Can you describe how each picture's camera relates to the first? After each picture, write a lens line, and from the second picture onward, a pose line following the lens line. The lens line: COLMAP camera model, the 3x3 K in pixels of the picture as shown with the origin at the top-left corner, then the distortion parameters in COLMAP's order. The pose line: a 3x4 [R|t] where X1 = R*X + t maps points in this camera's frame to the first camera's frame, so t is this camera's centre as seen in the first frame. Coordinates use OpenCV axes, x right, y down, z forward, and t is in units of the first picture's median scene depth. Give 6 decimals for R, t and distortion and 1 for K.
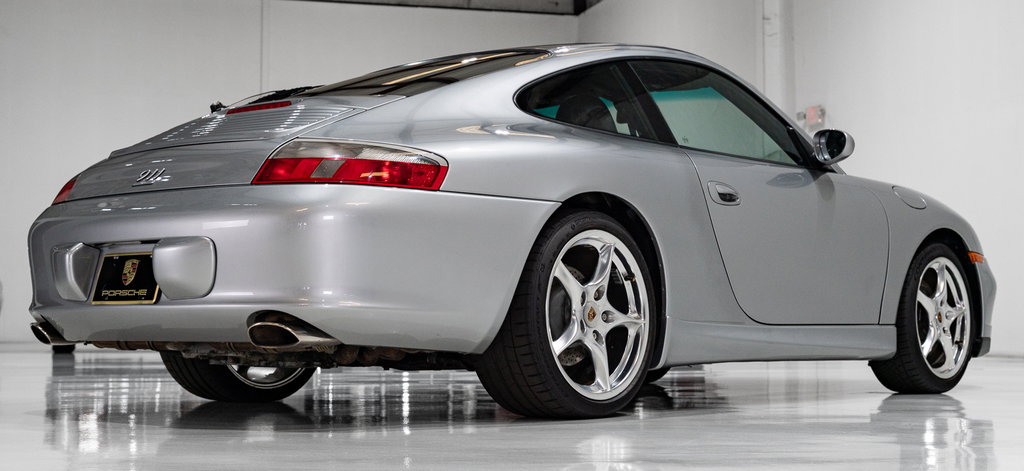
lens RADIAL K [[1473.8, 0, 512.0], [0, 1473.8, 235.5], [0, 0, 1]] dist [0.023986, 0.074695]
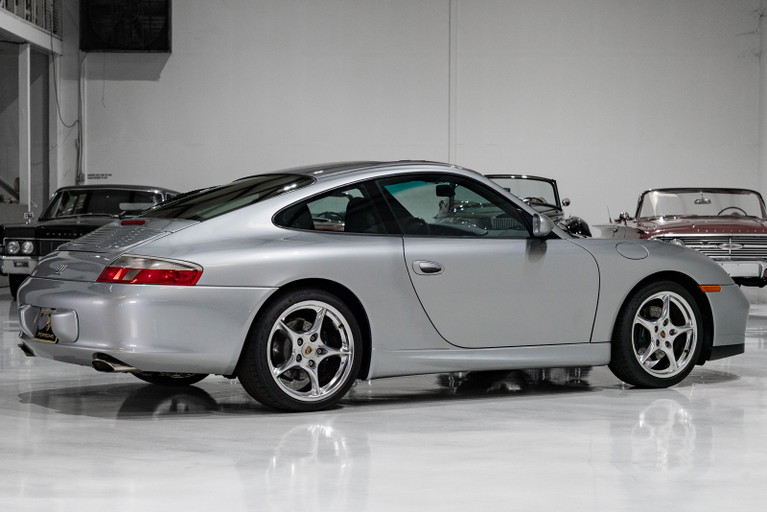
lens RADIAL K [[1562.5, 0, 408.7], [0, 1562.5, 255.3], [0, 0, 1]] dist [0.045367, 0.008434]
pose [[0.960825, 0.010778, -0.276947, 0.665749], [0.011366, 0.996871, 0.078228, -0.195414], [0.276923, -0.078311, 0.957696, -0.676926]]
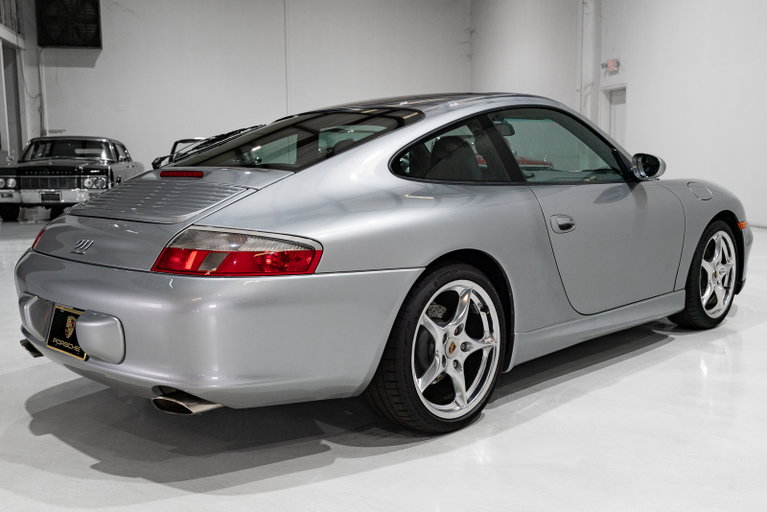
lens RADIAL K [[775.4, 0, 383.5], [0, 775.4, 256.0], [0, 0, 1]] dist [-0.002346, 0.015963]
pose [[0.997585, 0.000411, -0.069456, 0.042422], [0.012557, 0.982437, 0.186173, -0.143558], [0.068313, -0.186595, 0.980059, 0.385806]]
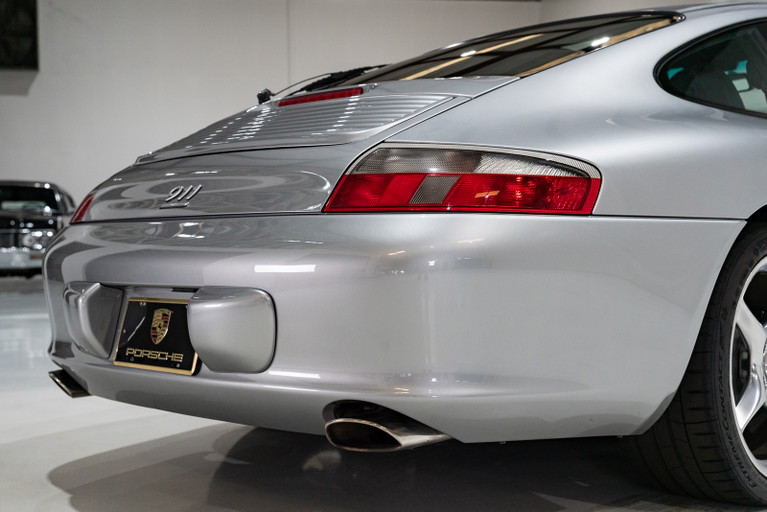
lens RADIAL K [[1056.9, 0, 383.5], [0, 1056.9, 256.0], [0, 0, 1]] dist [0.034023, -0.001199]
pose [[0.996814, -0.015513, -0.078244, -0.099994], [0.021854, 0.996487, 0.080851, -0.049549], [0.076714, -0.082303, 0.993650, 0.461821]]
